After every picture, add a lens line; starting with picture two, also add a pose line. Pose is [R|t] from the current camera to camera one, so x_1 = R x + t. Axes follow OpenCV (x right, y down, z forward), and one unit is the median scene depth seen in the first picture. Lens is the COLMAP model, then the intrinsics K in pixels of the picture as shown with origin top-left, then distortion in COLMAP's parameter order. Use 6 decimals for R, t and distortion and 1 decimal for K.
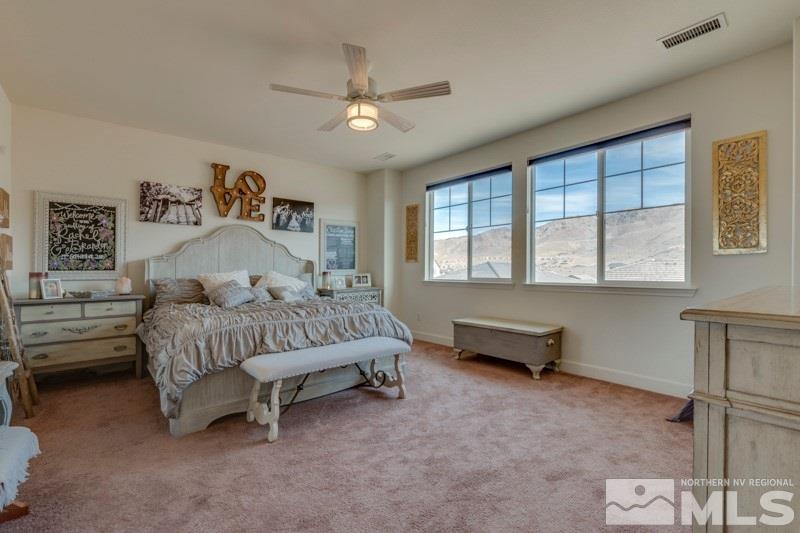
lens RADIAL K [[359.7, 0, 401.5], [0, 359.7, 268.8], [0, 0, 1]] dist [0.003098, 0.000703]
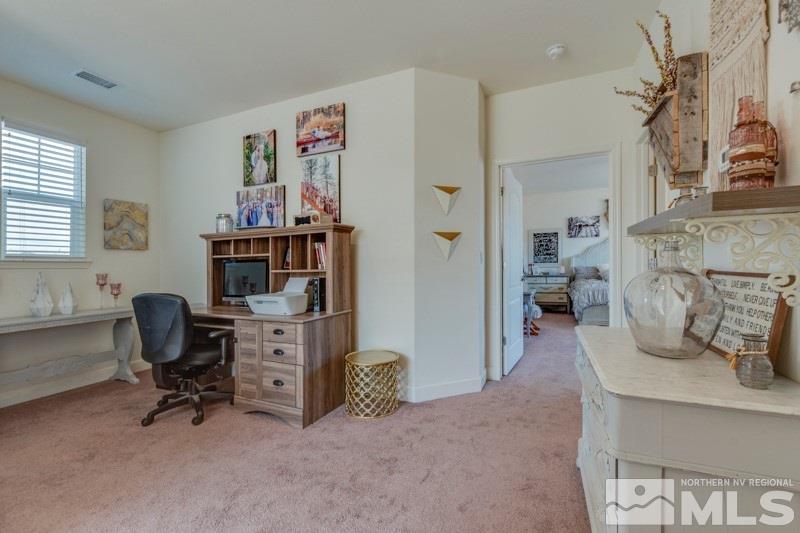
lens RADIAL K [[359.7, 0, 398.8], [0, 359.7, 265.0], [0, 0, 1]] dist [0.003098, 0.000703]
pose [[0.463422, -0.008170, -0.886100, 0.572785], [0.018175, 0.999835, 0.000287, 0.000480], [0.885952, -0.016238, 0.463493, -0.718553]]
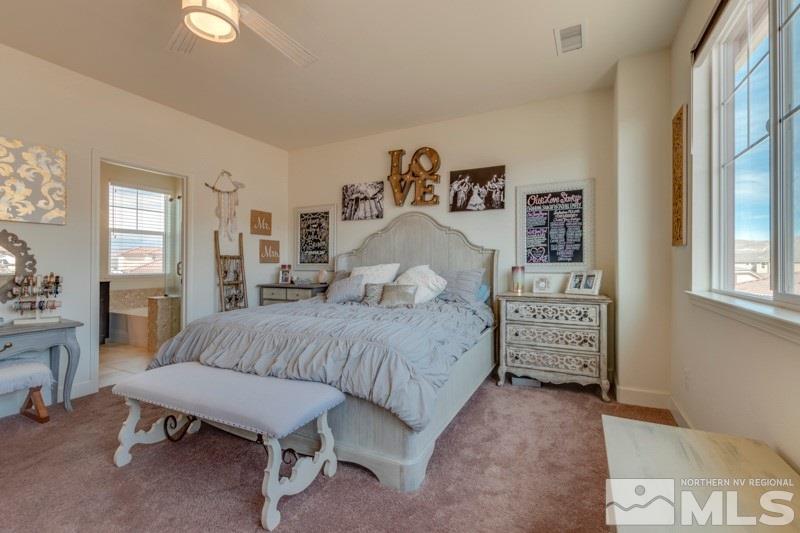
lens RADIAL K [[359.7, 0, 401.4], [0, 359.7, 259.9], [0, 0, 1]] dist [0.003098, 0.000703]
pose [[0.396054, -0.004736, -0.918215, 0.382667], [0.001850, 0.999989, -0.004360, -0.001542], [0.918225, 0.000028, 0.396058, 0.685998]]
